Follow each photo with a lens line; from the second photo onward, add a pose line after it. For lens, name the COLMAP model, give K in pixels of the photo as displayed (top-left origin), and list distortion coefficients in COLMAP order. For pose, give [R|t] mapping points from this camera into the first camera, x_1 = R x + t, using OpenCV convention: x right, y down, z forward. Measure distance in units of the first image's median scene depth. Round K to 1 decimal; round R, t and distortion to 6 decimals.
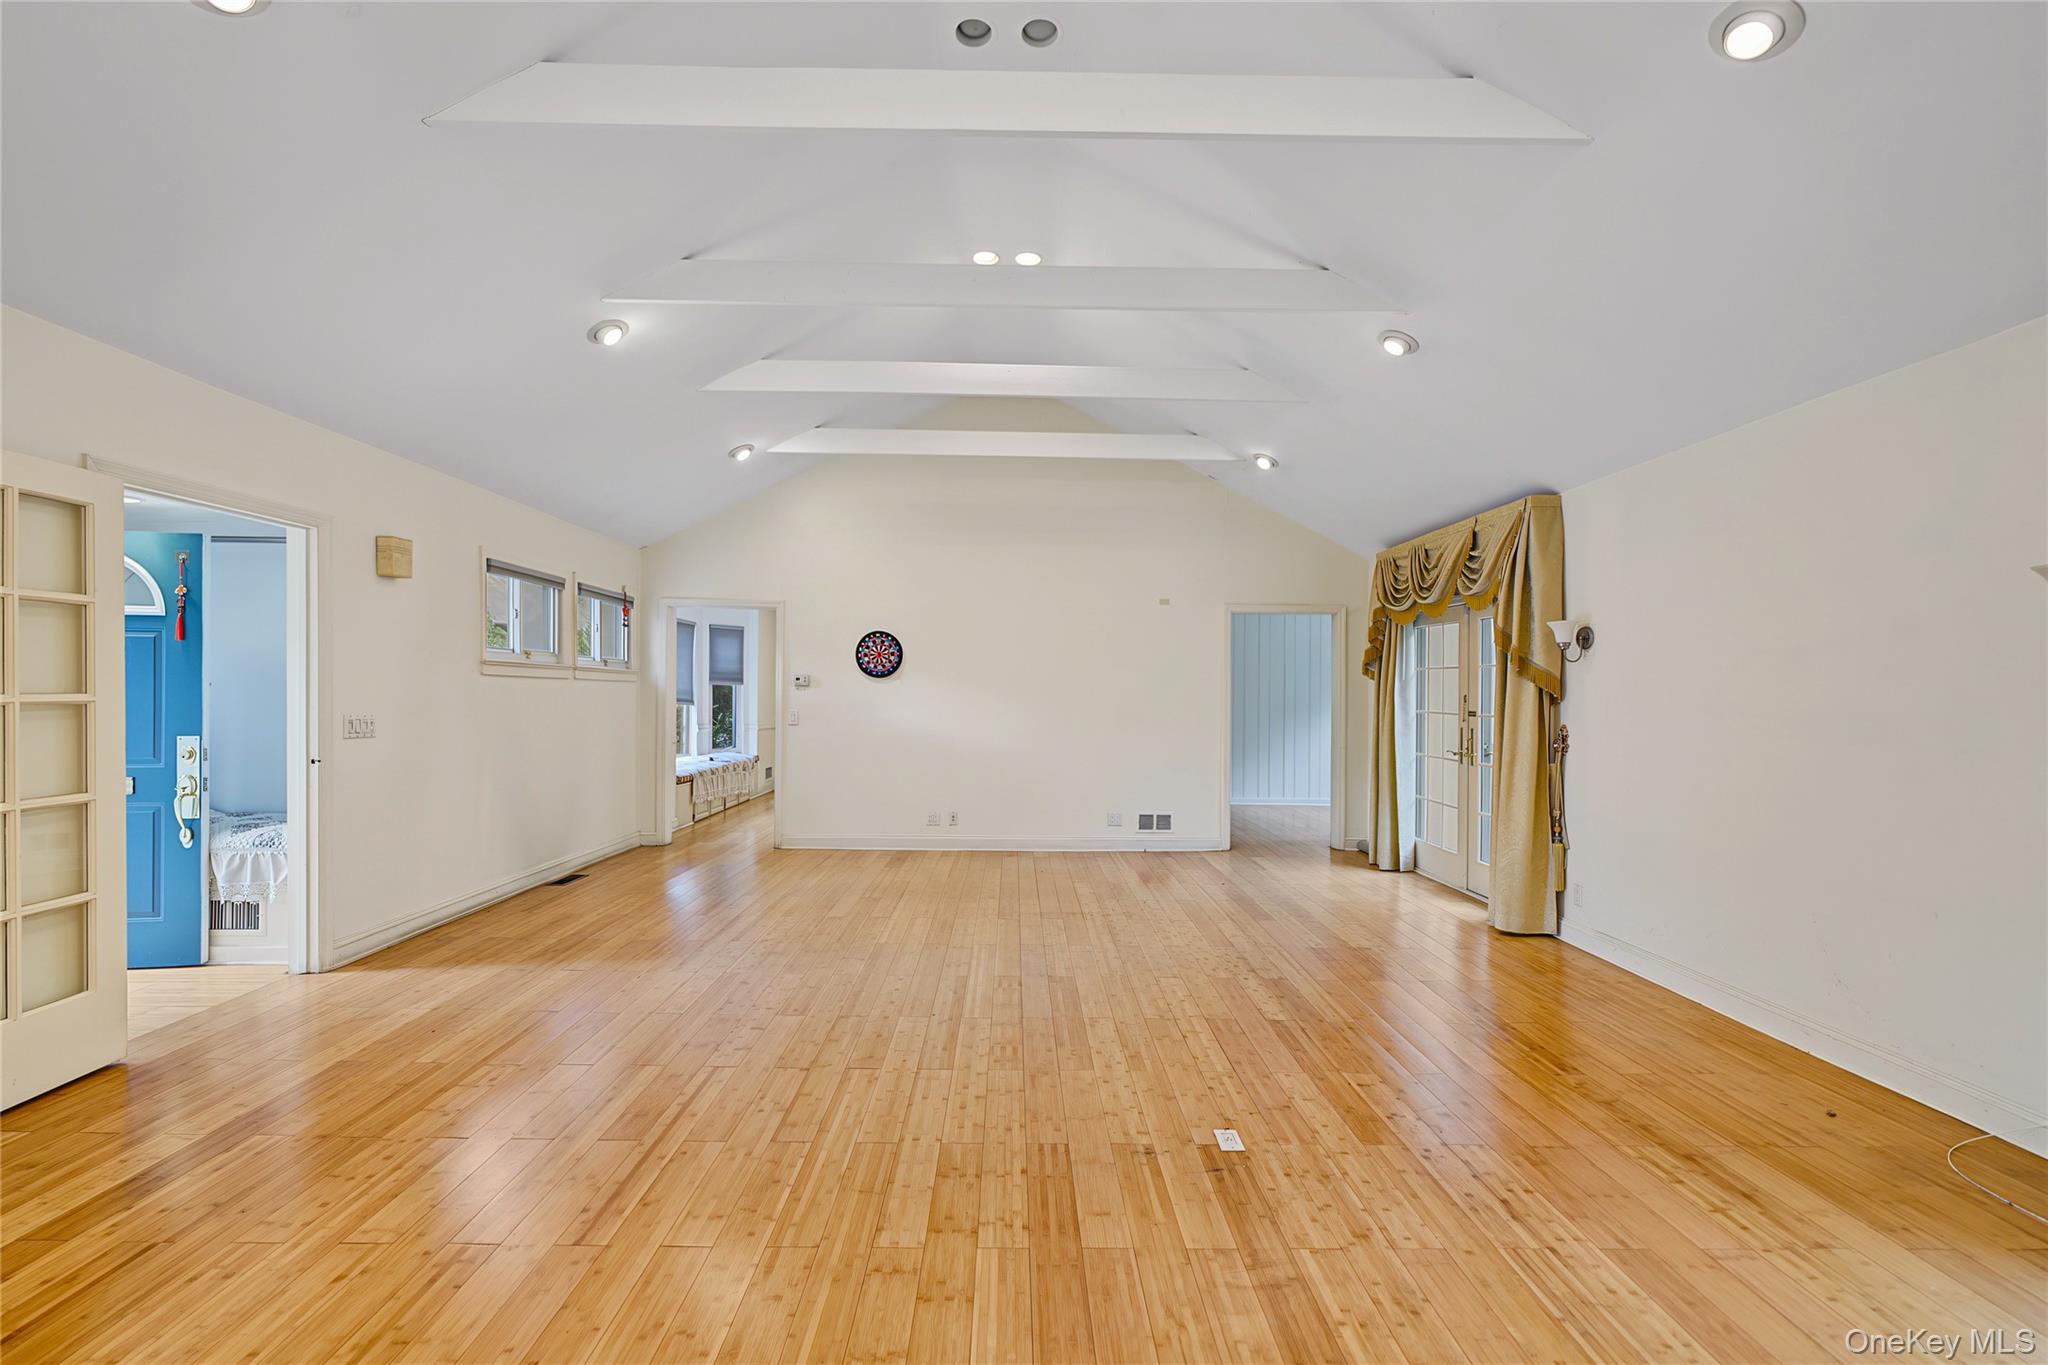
lens RADIAL K [[833.3, 0, 1028.1], [0, 833.3, 697.0], [0, 0, 1]] dist [-0.002213, 0.000290]
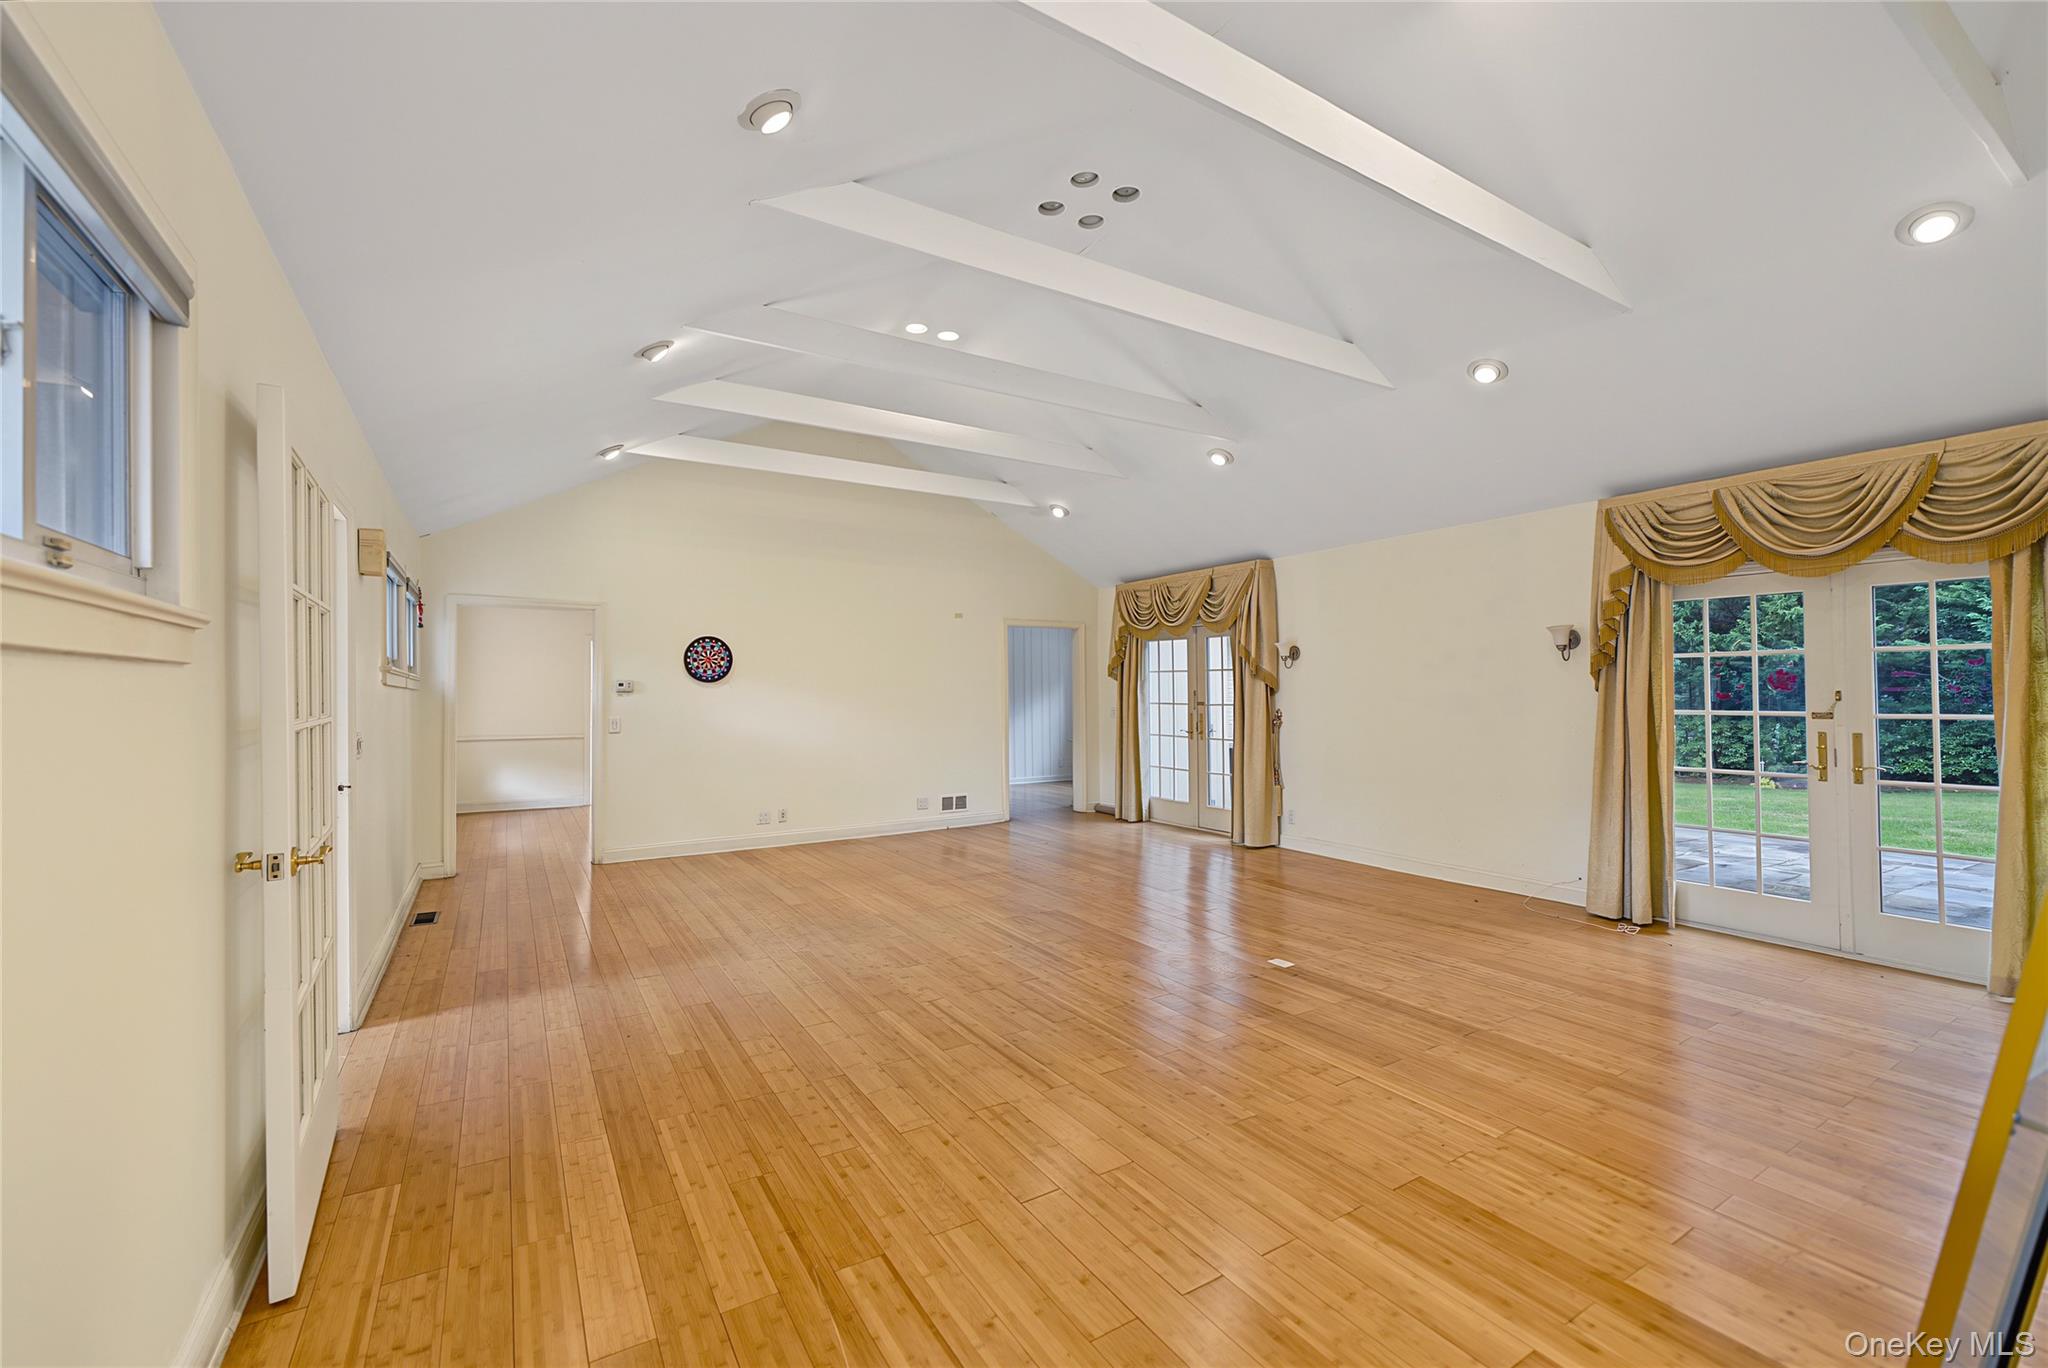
lens RADIAL K [[833.3, 0, 1016.5], [0, 833.3, 680.3], [0, 0, 1]] dist [-0.002213, 0.000290]
pose [[0.860386, -0.009851, 0.509547, -0.562504], [0.019427, 0.999720, -0.013475, -0.007515], [-0.509272, 0.021493, 0.860337, -0.087382]]
